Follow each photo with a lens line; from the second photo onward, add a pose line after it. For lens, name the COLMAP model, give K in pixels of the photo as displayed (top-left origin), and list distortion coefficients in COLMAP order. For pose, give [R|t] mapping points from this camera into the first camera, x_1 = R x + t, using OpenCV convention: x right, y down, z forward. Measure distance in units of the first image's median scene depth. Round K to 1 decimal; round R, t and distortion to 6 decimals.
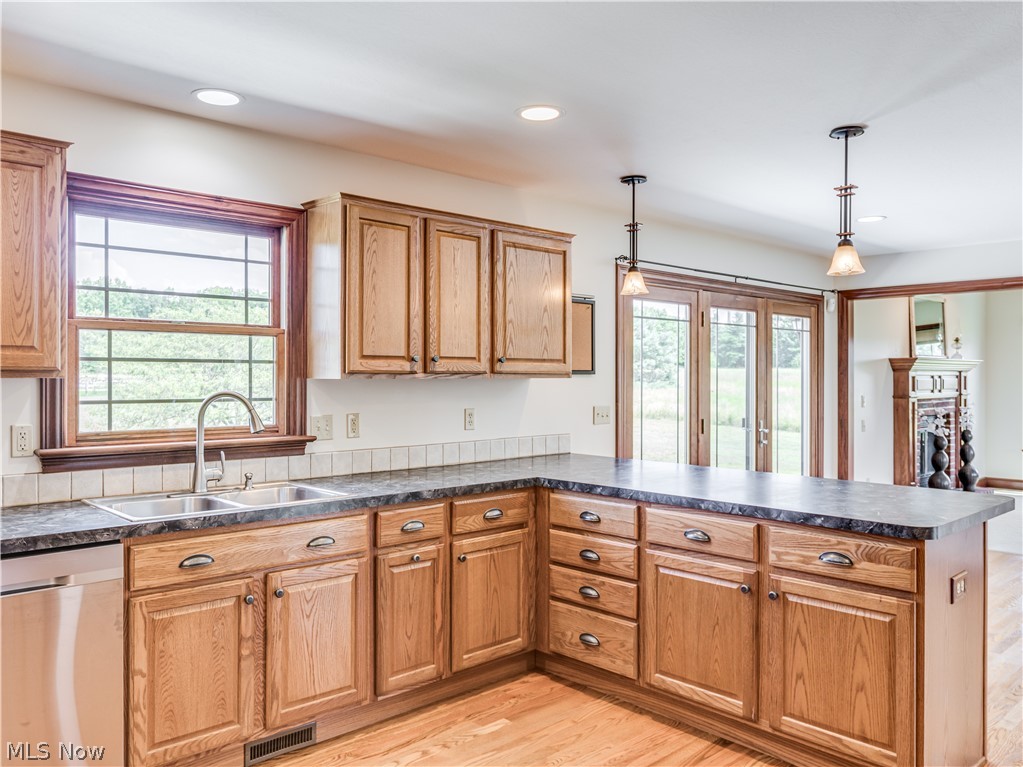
lens RADIAL K [[747.8, 0, 511.5], [0, 747.8, 374.0], [0, 0, 1]] dist [0.007655, 0.002595]
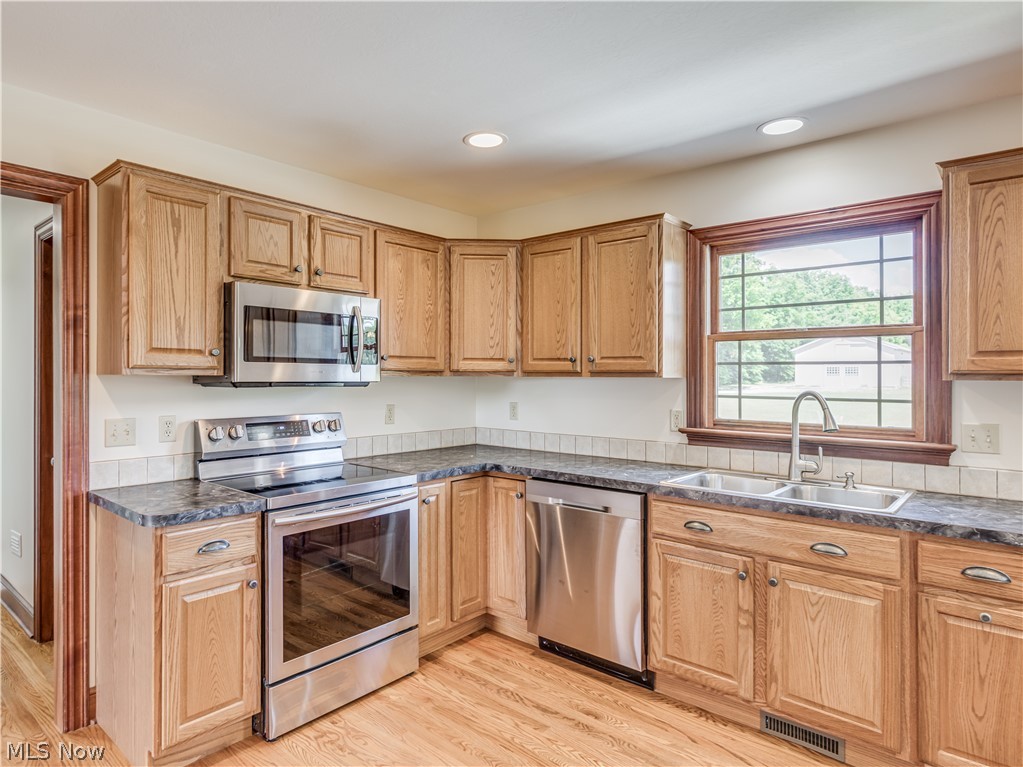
lens RADIAL K [[626.4, 0, 494.9], [0, 626.4, 371.6], [0, 0, 1]] dist [0.002629, 0.002073]
pose [[0.116209, -0.008155, -0.993191, 0.476305], [-0.002023, 0.999962, -0.008447, 0.004254], [0.993223, 0.002991, 0.116188, 0.460817]]
